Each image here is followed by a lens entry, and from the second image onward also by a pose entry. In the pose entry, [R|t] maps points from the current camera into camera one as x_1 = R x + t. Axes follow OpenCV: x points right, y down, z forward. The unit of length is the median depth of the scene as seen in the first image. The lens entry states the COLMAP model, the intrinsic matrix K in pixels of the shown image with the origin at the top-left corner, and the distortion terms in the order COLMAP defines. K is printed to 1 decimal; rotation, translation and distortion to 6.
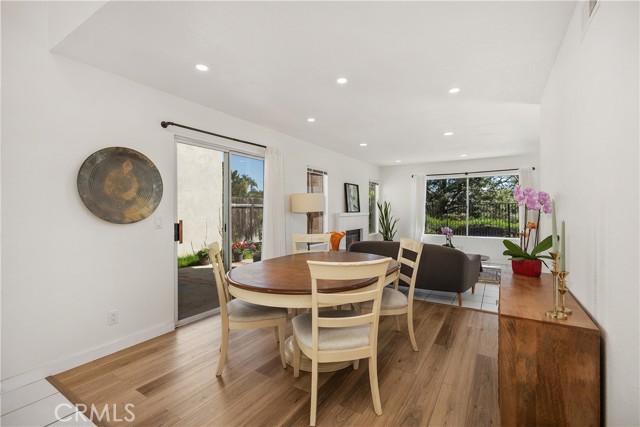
lens RADIAL K [[293.2, 0, 314.4], [0, 293.2, 215.0], [0, 0, 1]] dist [0.003832, -0.000751]
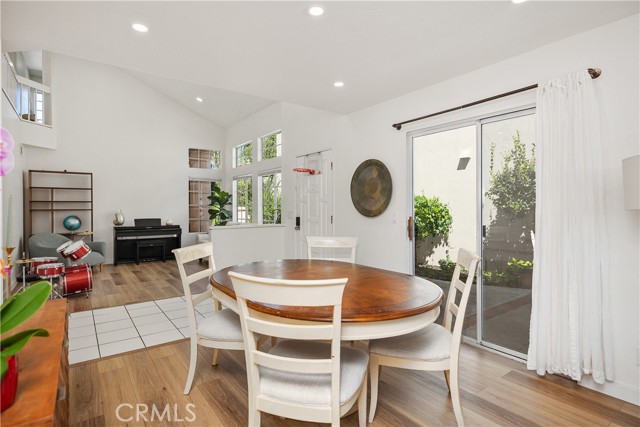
lens RADIAL K [[346.8, 0, 320.2], [0, 346.8, 210.9], [0, 0, 1]] dist [-0.000779, -0.000364]
pose [[-0.376036, 0.012104, -0.926526, 0.841165], [-0.008229, 0.999832, 0.016402, -0.020864], [0.926568, 0.013792, -0.375873, 1.322862]]
